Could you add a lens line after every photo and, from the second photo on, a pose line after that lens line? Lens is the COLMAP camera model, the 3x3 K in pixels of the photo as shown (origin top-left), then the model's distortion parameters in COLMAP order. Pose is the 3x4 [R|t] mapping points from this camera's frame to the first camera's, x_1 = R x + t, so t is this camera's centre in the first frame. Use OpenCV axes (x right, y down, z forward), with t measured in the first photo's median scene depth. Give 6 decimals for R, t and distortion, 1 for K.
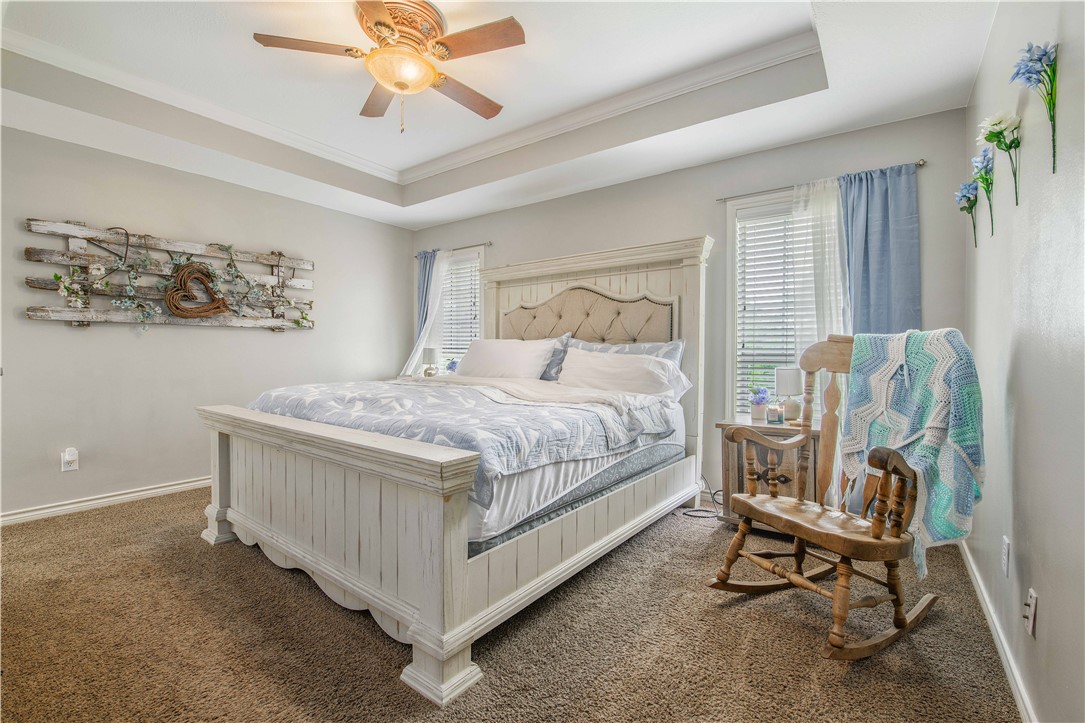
lens RADIAL K [[473.3, 0, 540.0], [0, 473.3, 358.0], [0, 0, 1]] dist [0.000114, -0.000042]
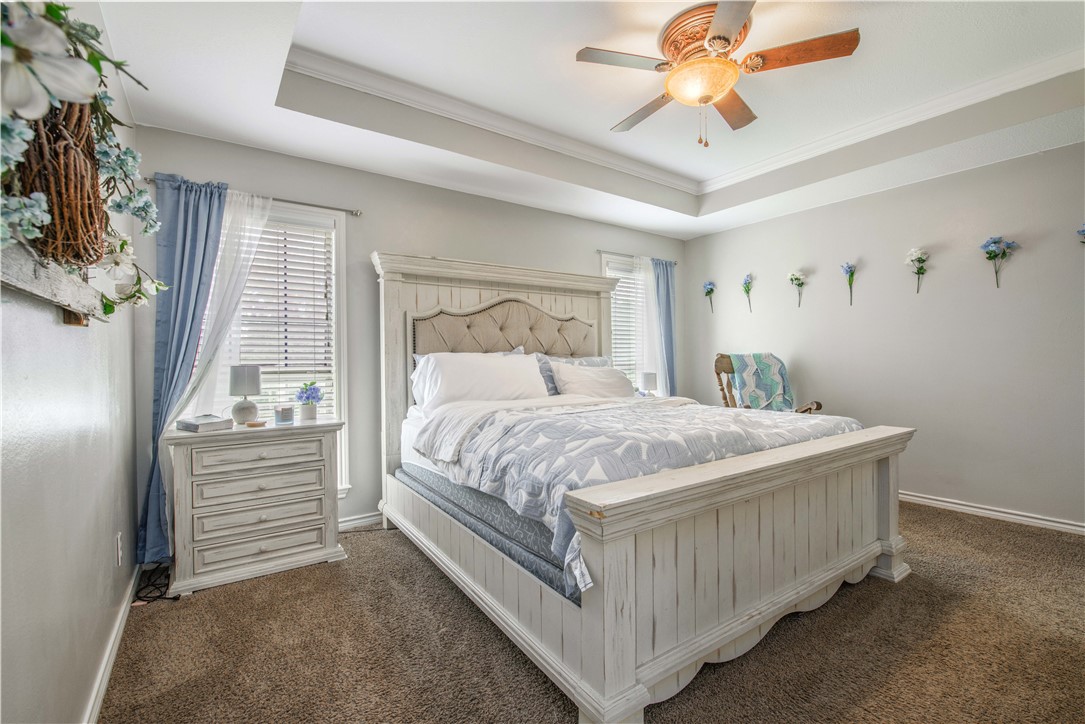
lens RADIAL K [[473.3, 0, 538.8], [0, 473.3, 358.3], [0, 0, 1]] dist [0.000114, -0.000042]
pose [[0.311803, -0.006008, 0.950128, -0.893139], [0.025558, 0.999671, -0.002066, -0.027208], [-0.949803, 0.024927, 0.311854, 0.697848]]
